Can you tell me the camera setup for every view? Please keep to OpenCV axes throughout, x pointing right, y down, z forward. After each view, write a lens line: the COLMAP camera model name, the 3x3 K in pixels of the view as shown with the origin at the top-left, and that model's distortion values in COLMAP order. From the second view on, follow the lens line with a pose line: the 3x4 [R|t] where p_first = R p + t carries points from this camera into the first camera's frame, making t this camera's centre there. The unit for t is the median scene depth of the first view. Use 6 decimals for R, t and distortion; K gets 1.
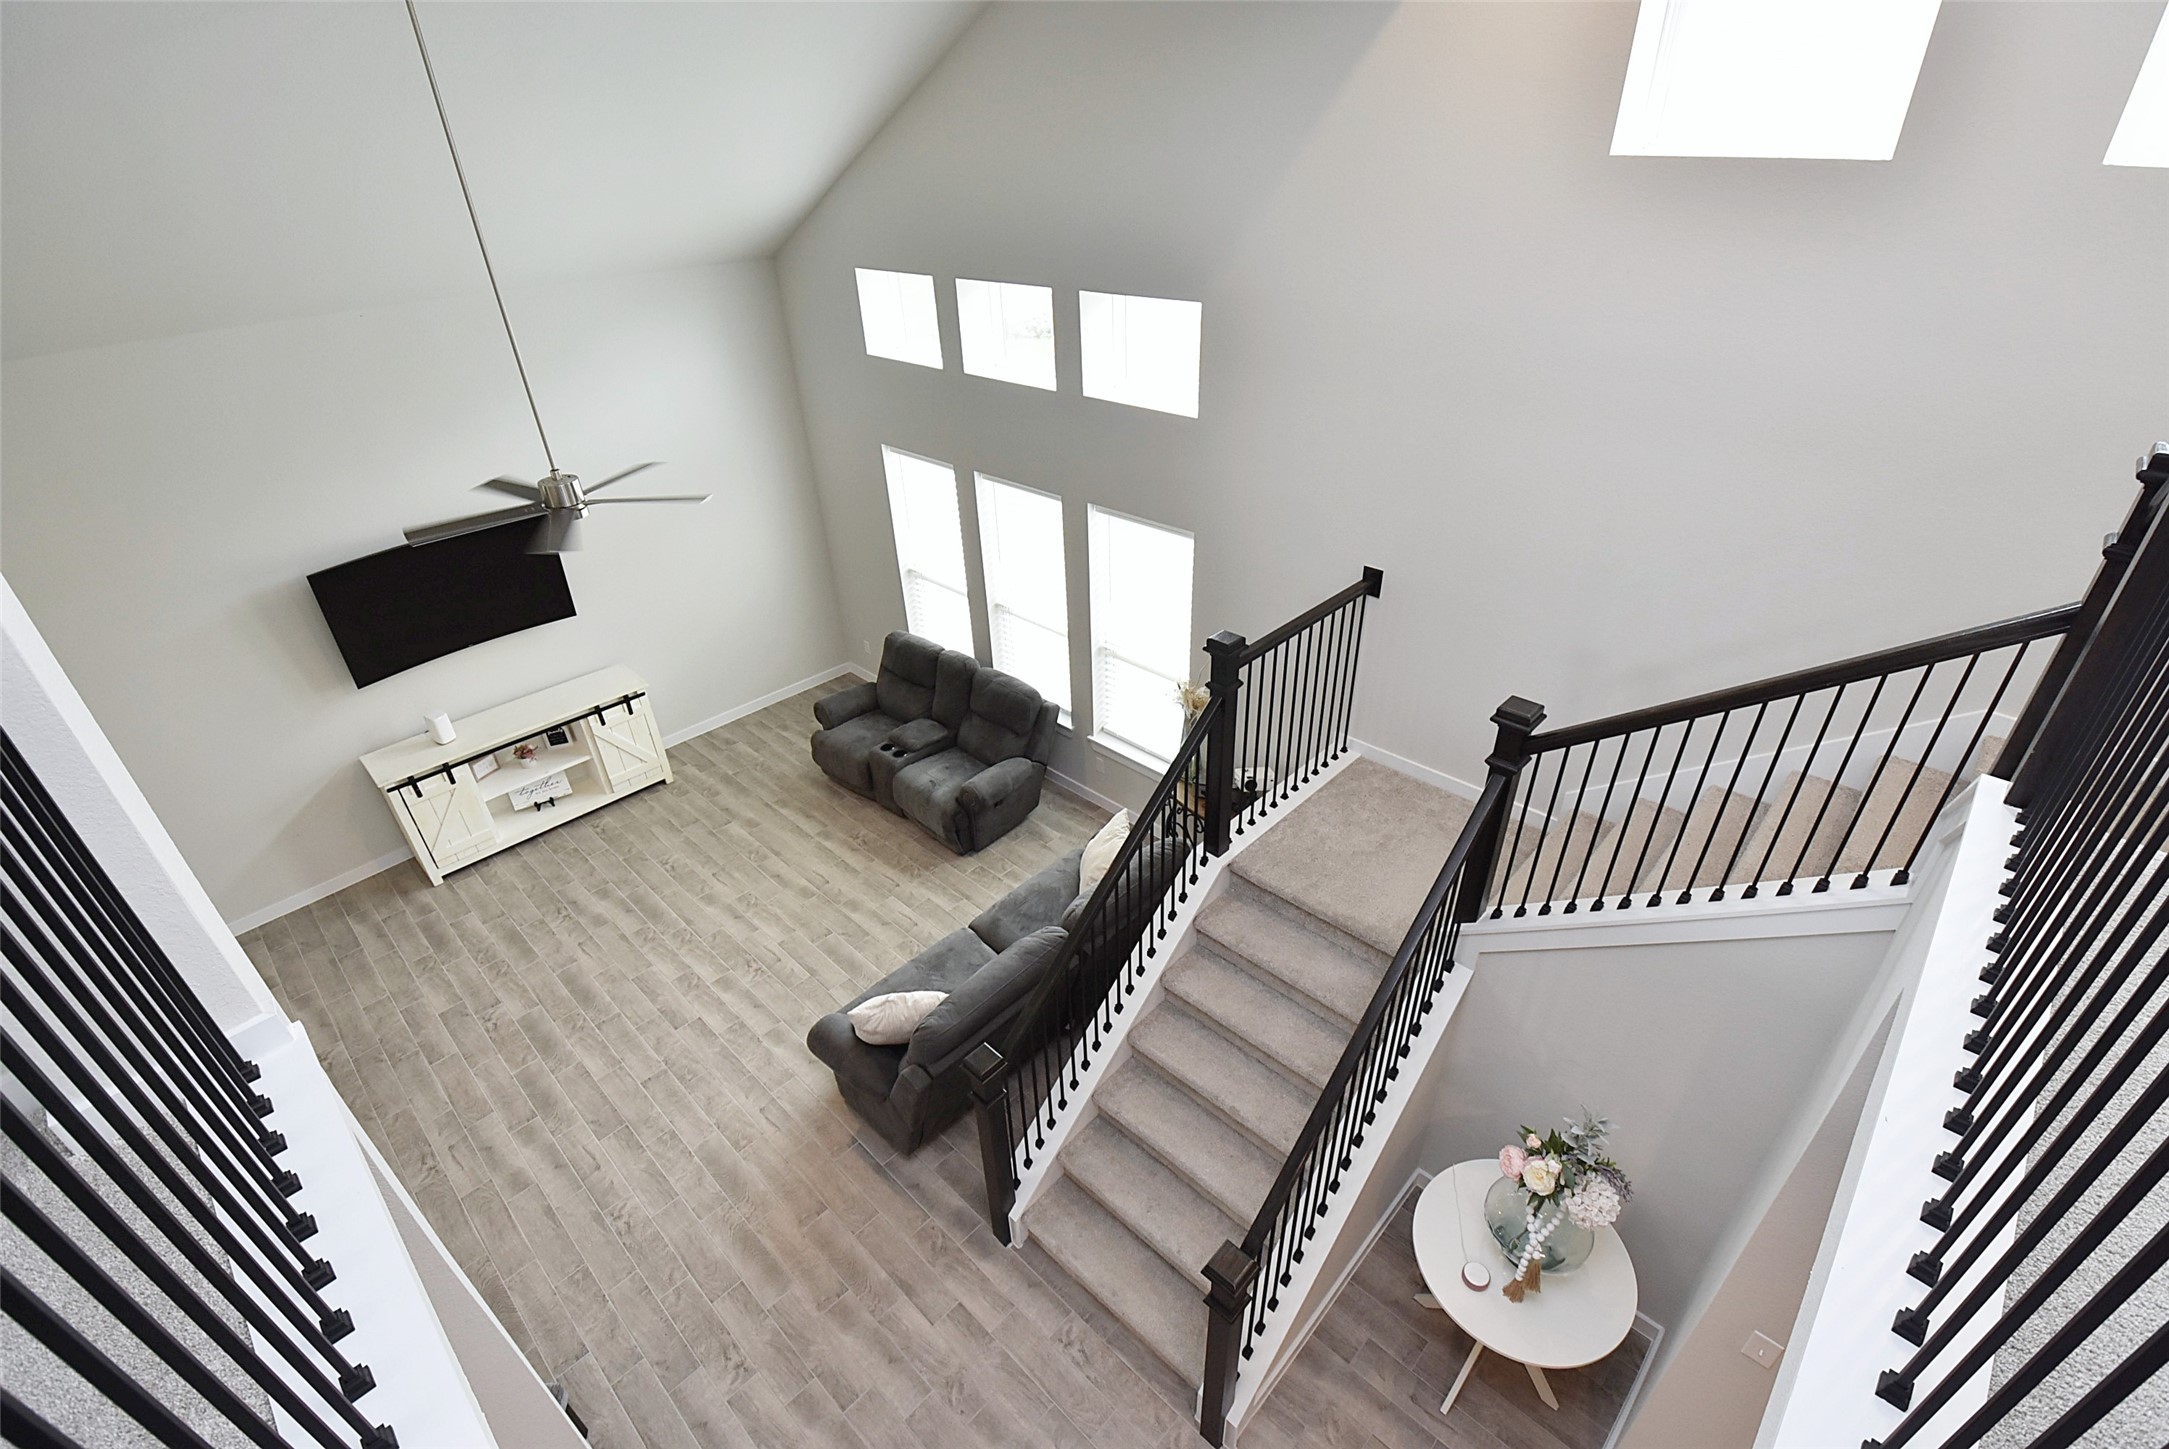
lens RADIAL K [[965.7, 0, 1110.0], [0, 965.7, 728.3], [0, 0, 1]] dist [-0.011298, -0.008585]
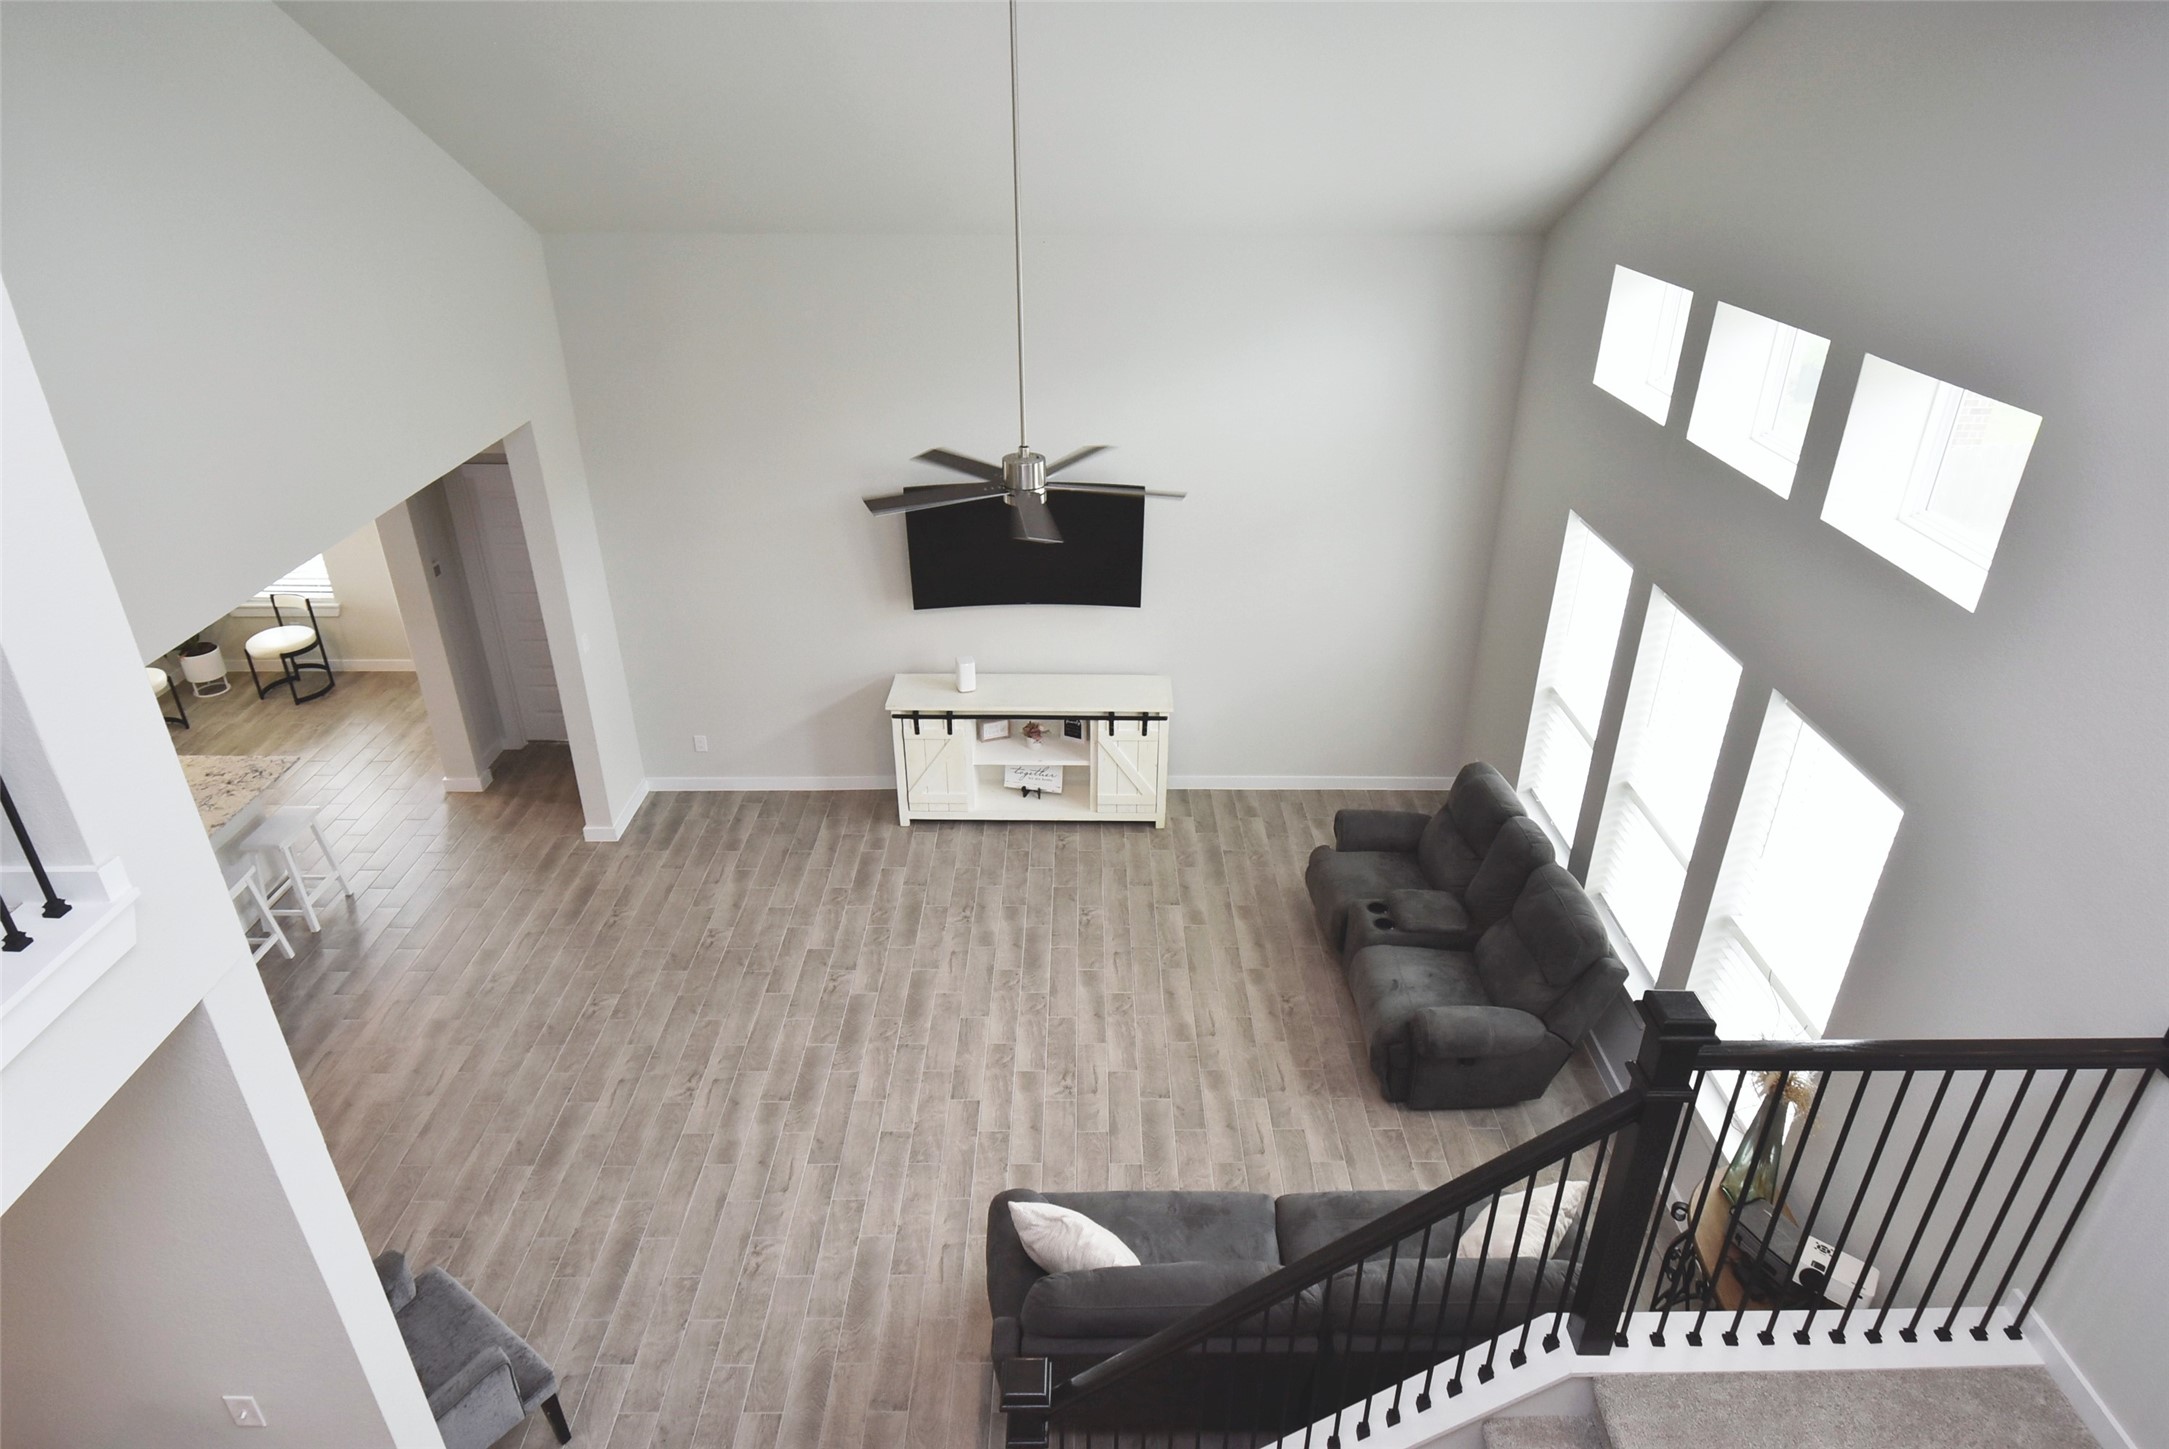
lens RADIAL K [[1252.6, 0, 1093.7], [0, 1252.6, 730.6], [0, 0, 1]] dist [0.011771, -0.019403]
pose [[0.687122, 0.358293, -0.632052, 0.193955], [-0.398940, 0.913128, 0.083928, -0.111862], [0.607216, 0.194482, 0.770367, 0.158734]]
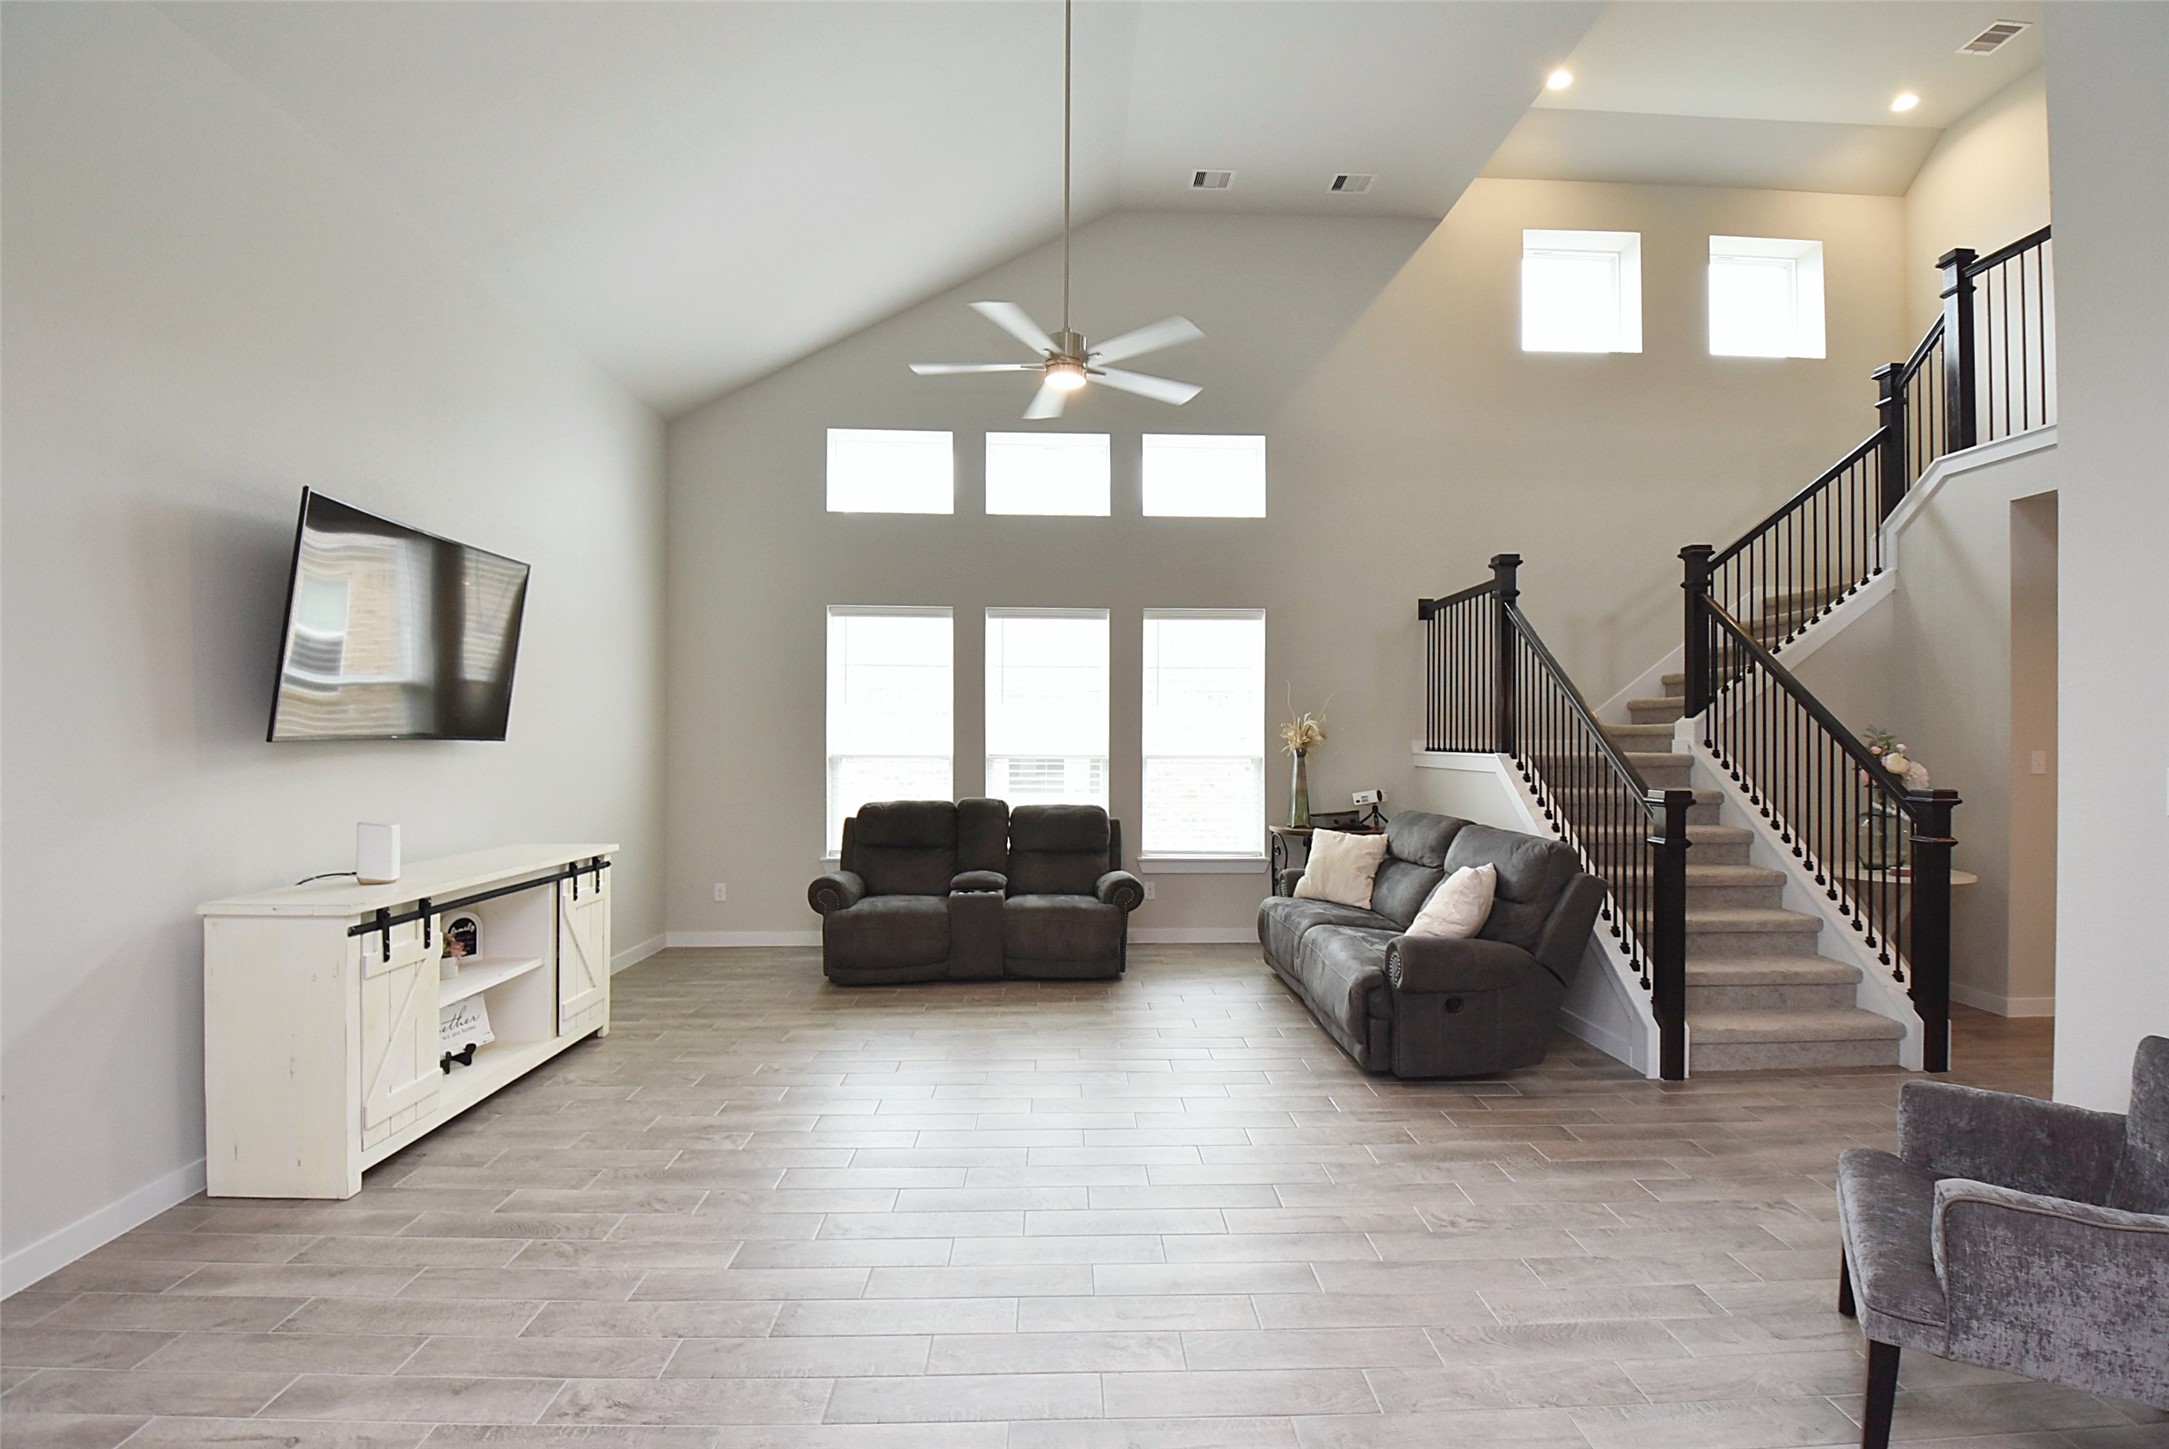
lens RADIAL K [[965.7, 0, 1103.2], [0, 965.7, 734.4], [0, 0, 1]] dist [-0.011298, -0.008585]
pose [[0.703606, 0.027360, 0.710063, -0.858731], [0.356943, 0.850432, -0.386467, 0.306430], [-0.614434, 0.525372, 0.588604, 0.462367]]
